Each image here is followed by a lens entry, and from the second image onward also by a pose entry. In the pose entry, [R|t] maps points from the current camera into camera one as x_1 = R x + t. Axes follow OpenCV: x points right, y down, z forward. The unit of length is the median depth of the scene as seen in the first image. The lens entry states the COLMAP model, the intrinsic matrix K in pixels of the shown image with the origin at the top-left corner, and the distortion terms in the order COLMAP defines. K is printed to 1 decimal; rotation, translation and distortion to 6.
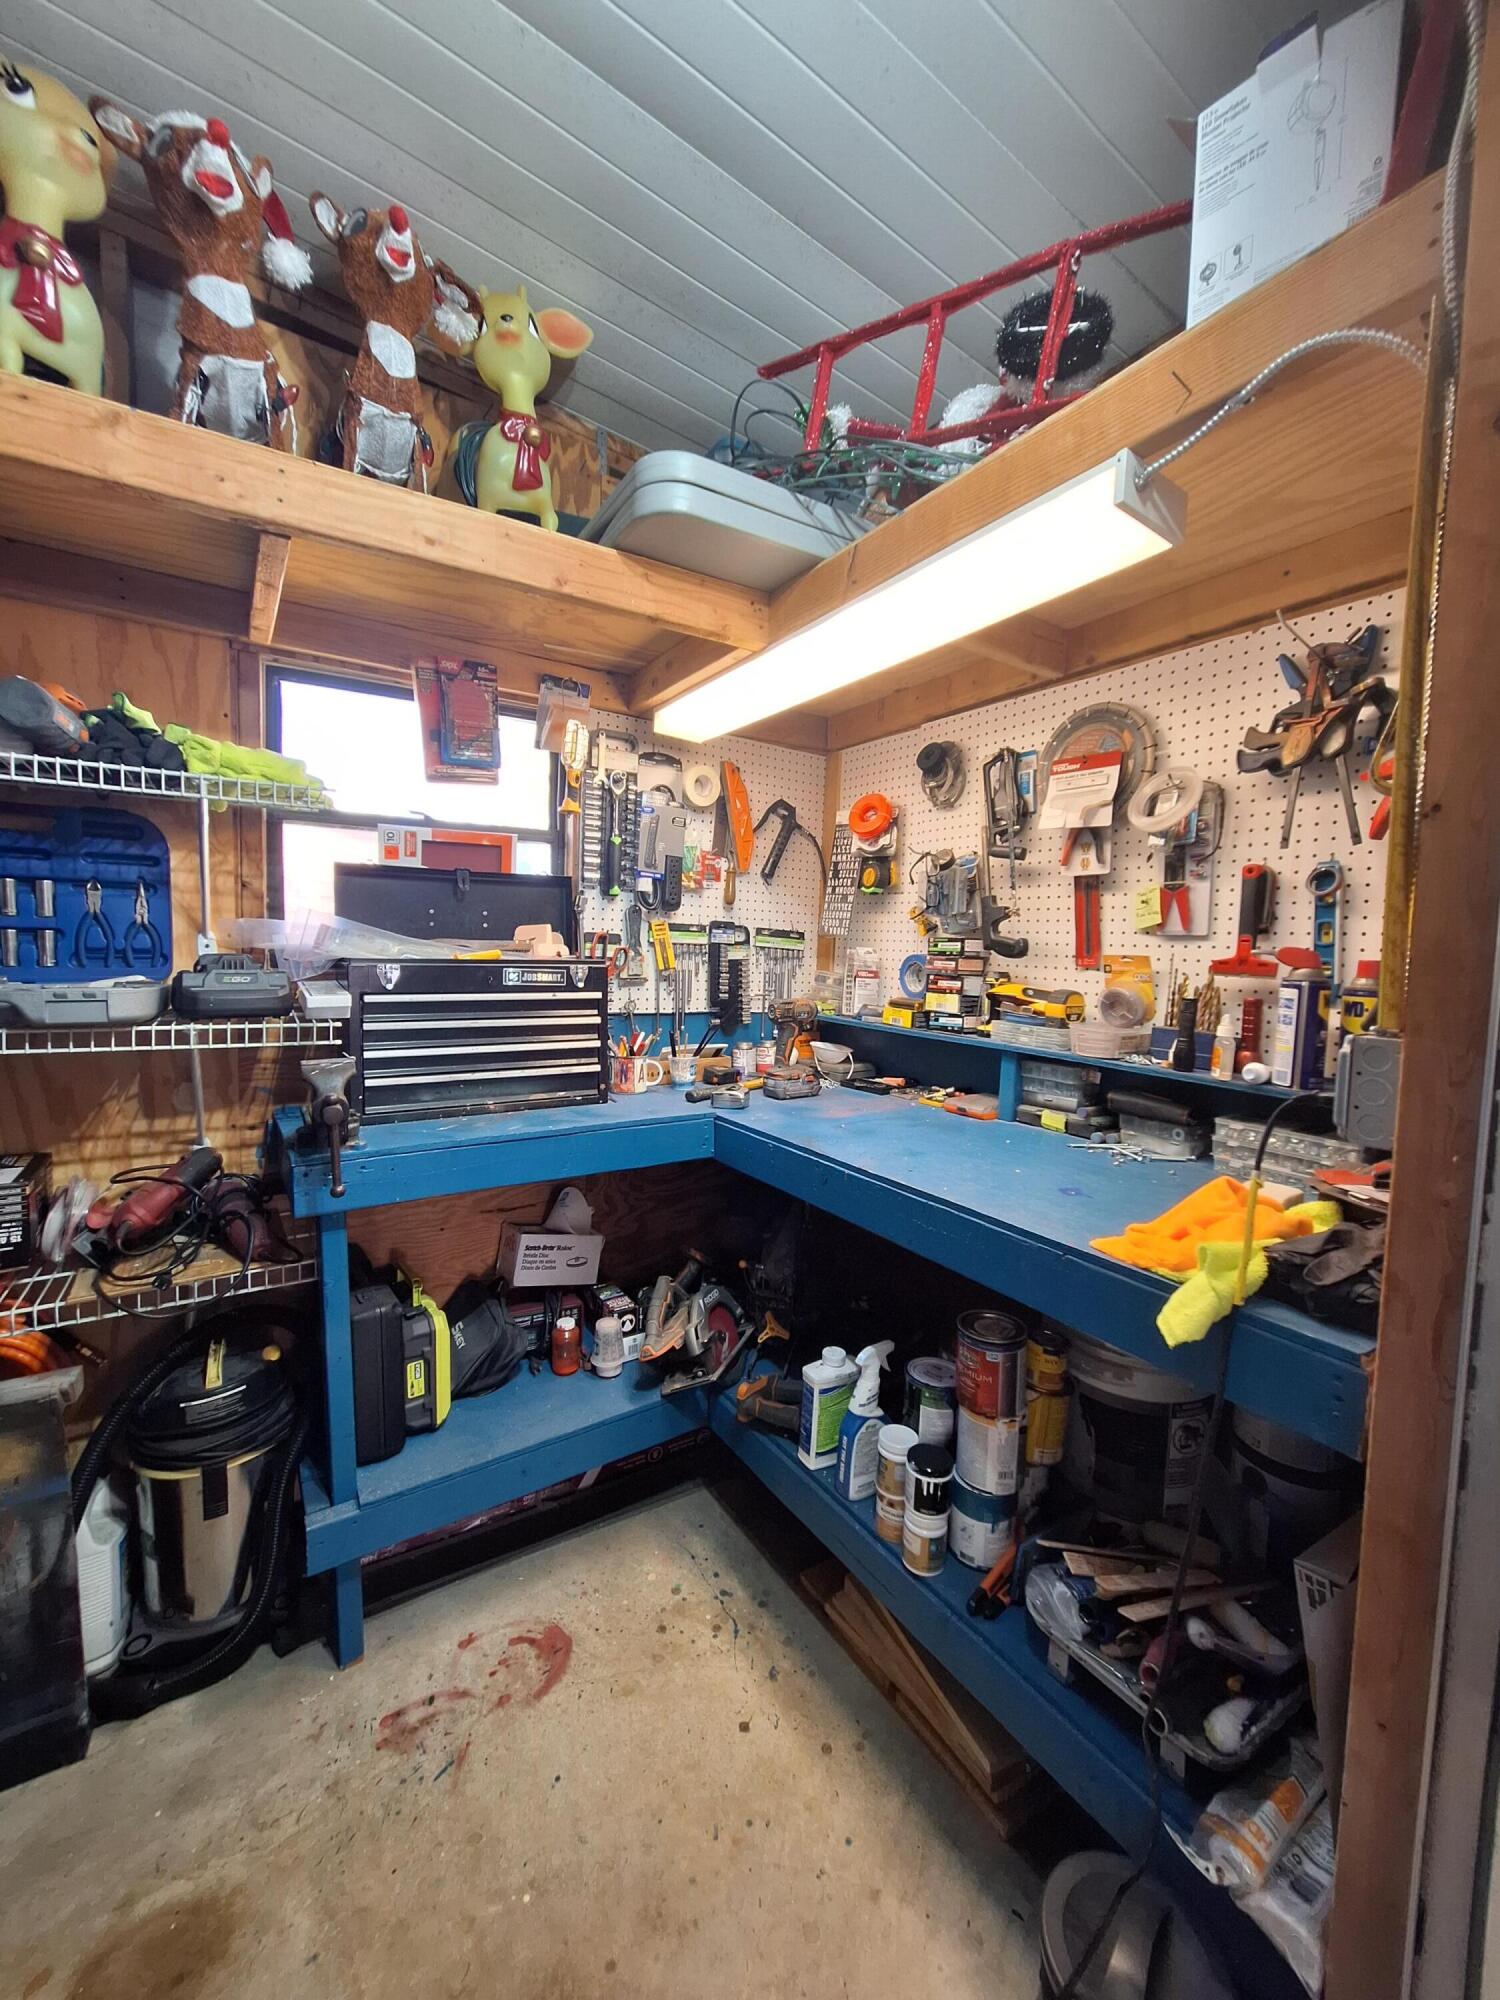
lens RADIAL K [[787.8, 0, 752.2], [0, 787.8, 999.5], [0, 0, 1]] dist [0.002158, -0.000191]
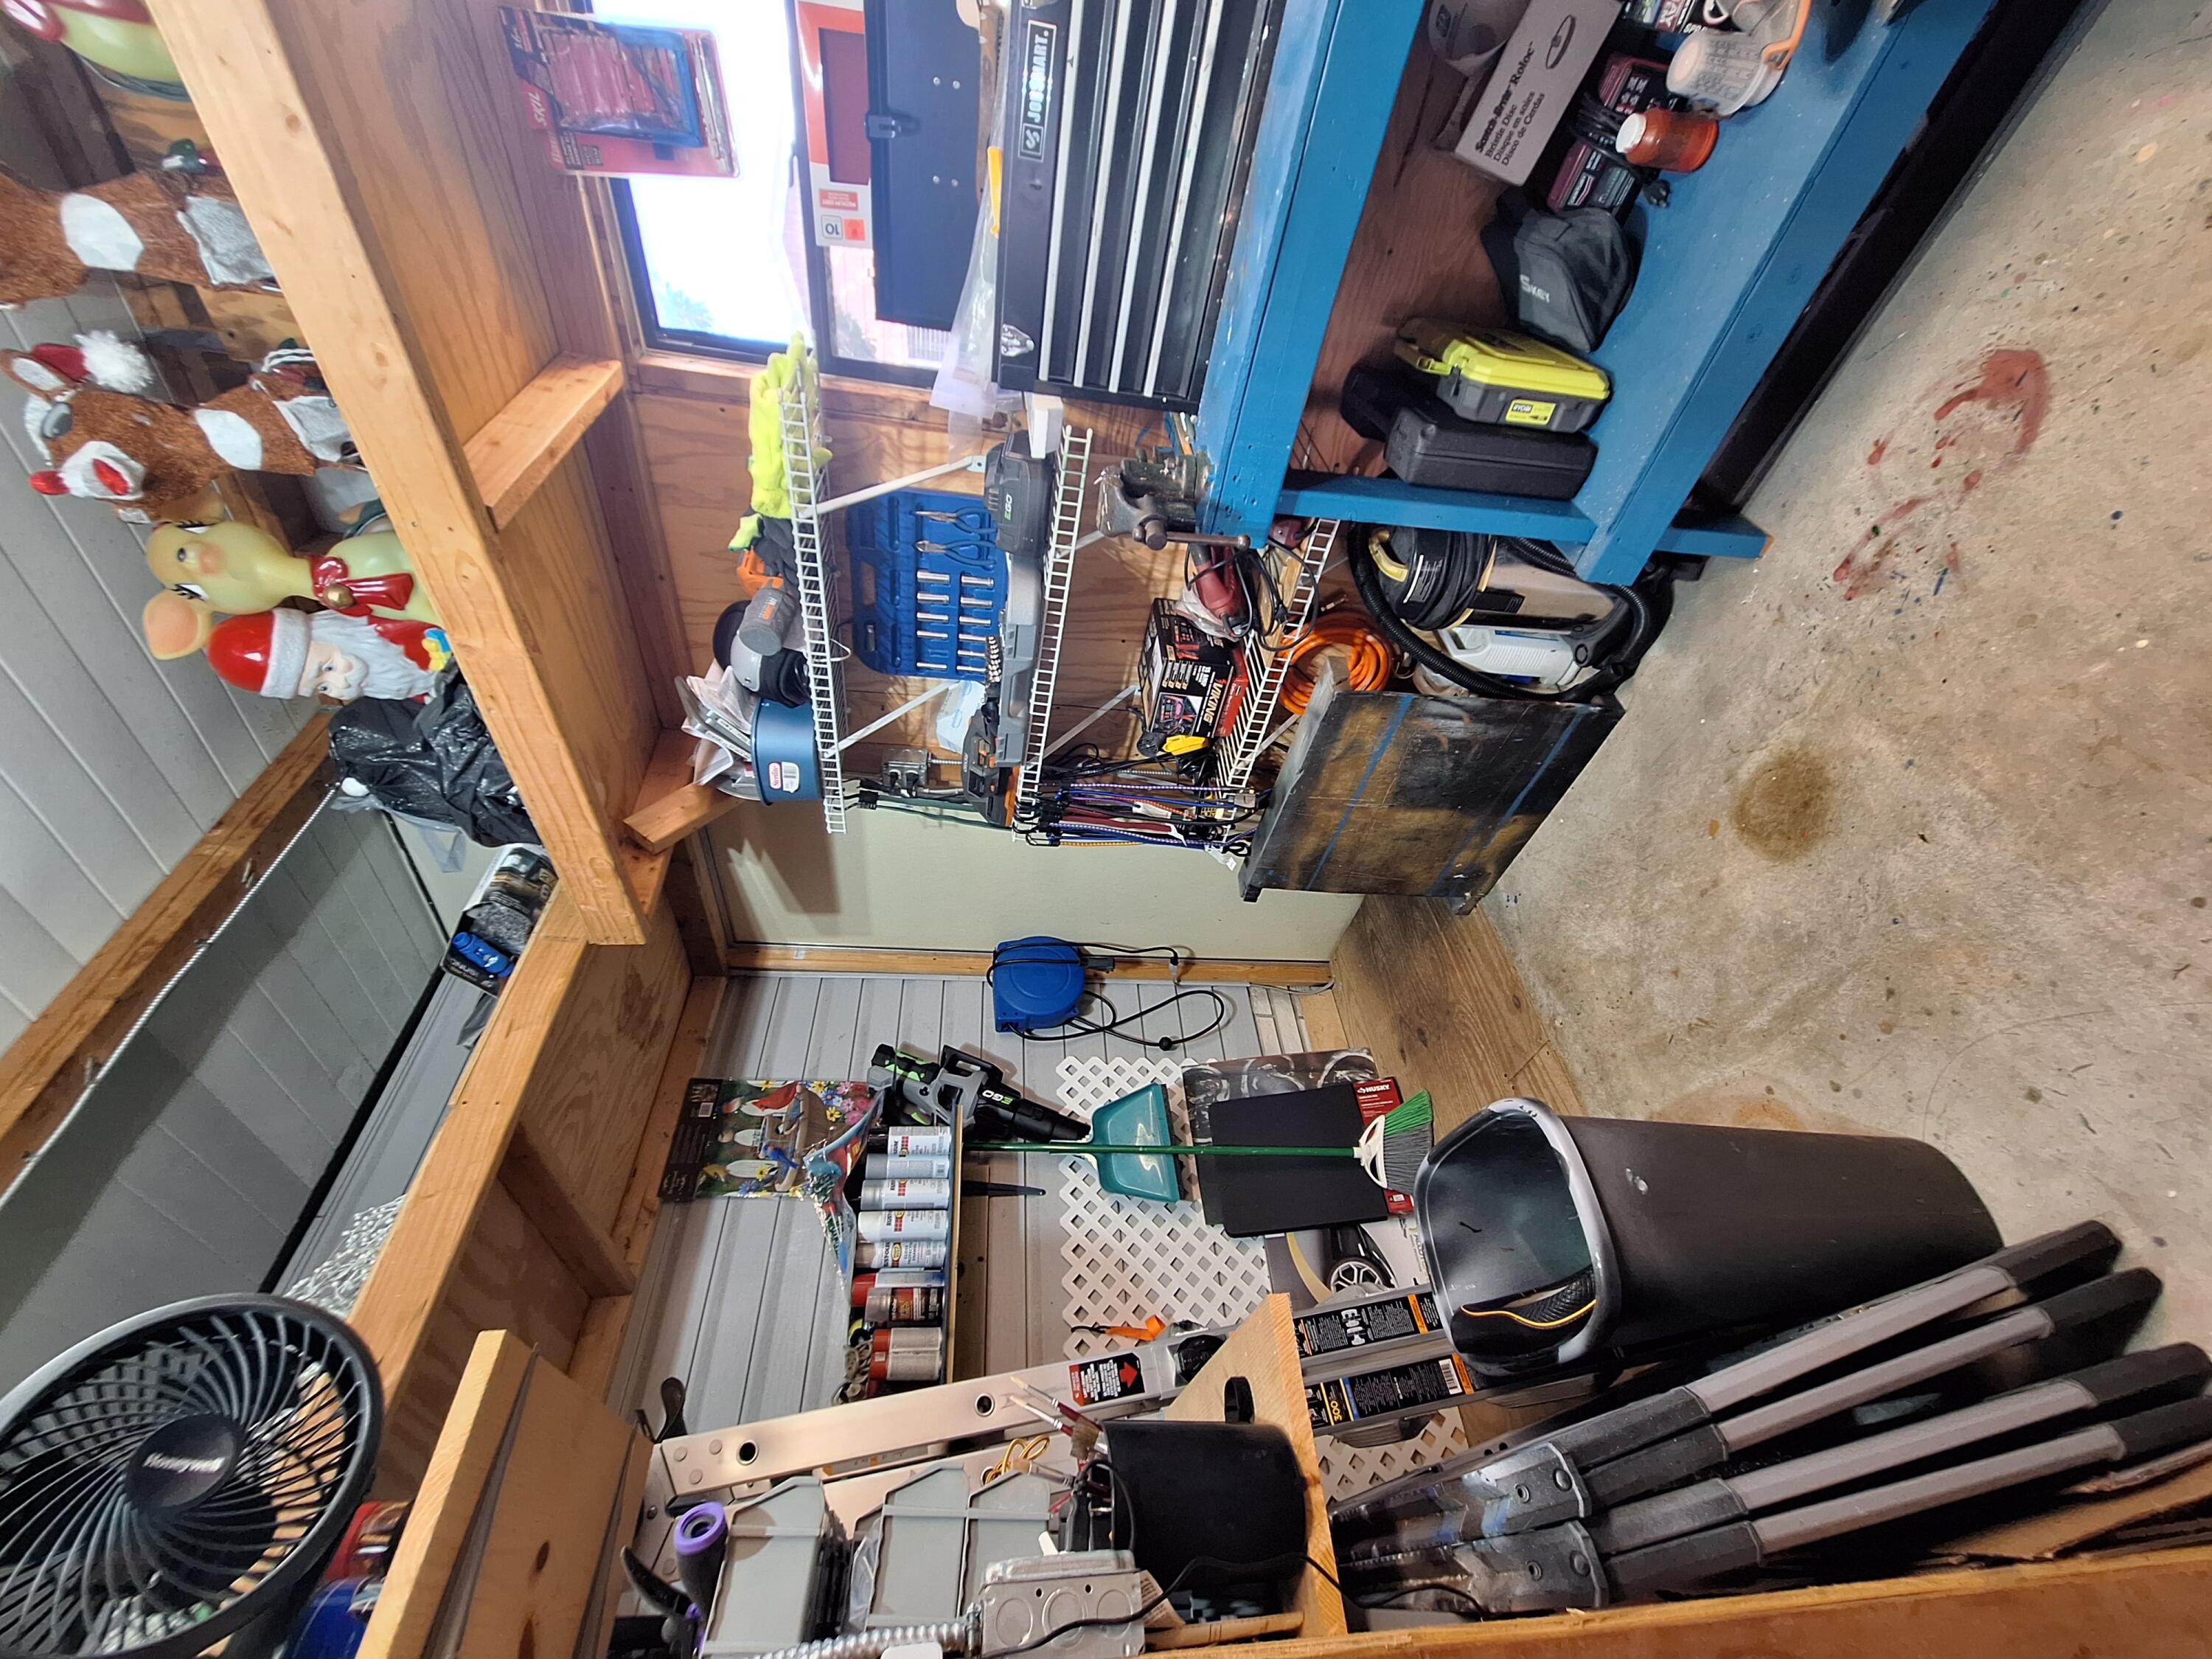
lens RADIAL K [[871.3, 0, 1105.6], [0, 871.3, 825.6], [0, 0, 1]] dist [0.002158, -0.000191]
pose [[0.141008, -0.200293, -0.969536, 0.302304], [0.986072, 0.115659, 0.119520, 0.008897], [0.088196, -0.972885, 0.213812, 0.414595]]
